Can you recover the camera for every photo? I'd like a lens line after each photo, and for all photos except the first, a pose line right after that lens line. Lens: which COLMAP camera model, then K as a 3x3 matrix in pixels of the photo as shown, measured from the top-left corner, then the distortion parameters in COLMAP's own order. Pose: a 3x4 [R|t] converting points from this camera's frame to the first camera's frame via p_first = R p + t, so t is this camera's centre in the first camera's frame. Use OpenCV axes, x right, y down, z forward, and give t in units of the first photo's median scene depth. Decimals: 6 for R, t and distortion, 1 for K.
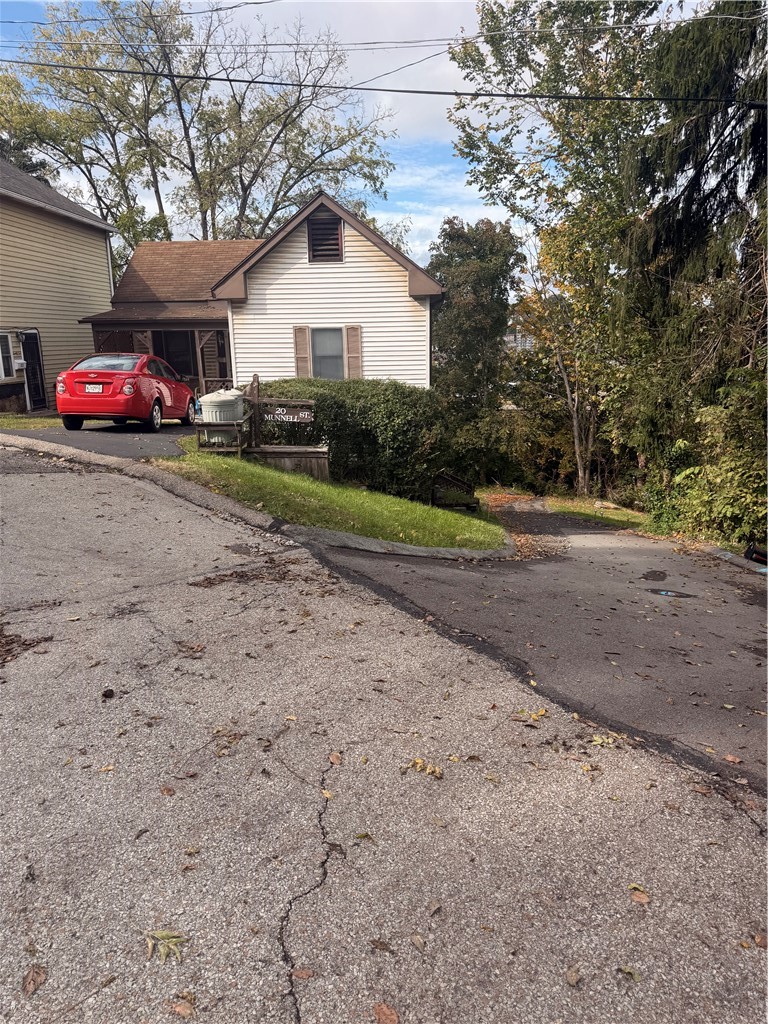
lens RADIAL K [[708.2, 0, 384.0], [0, 708.2, 512.0], [0, 0, 1]] dist [0.114291, -0.163150]
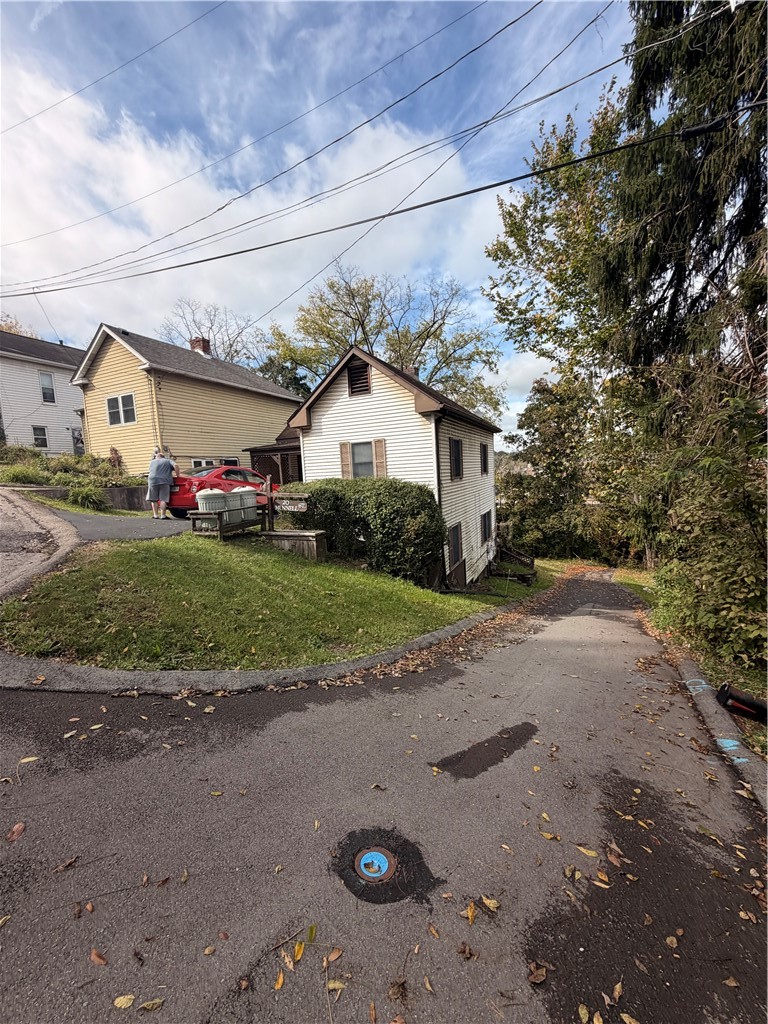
lens RADIAL K [[403.9, 0, 385.1], [0, 403.9, 507.8], [0, 0, 1]] dist [-0.000184, -0.000137]
pose [[0.933999, -0.000077, -0.357276, 0.231292], [-0.048706, 0.990636, -0.127543, -0.041914], [0.353940, 0.136526, 0.925250, 0.333451]]
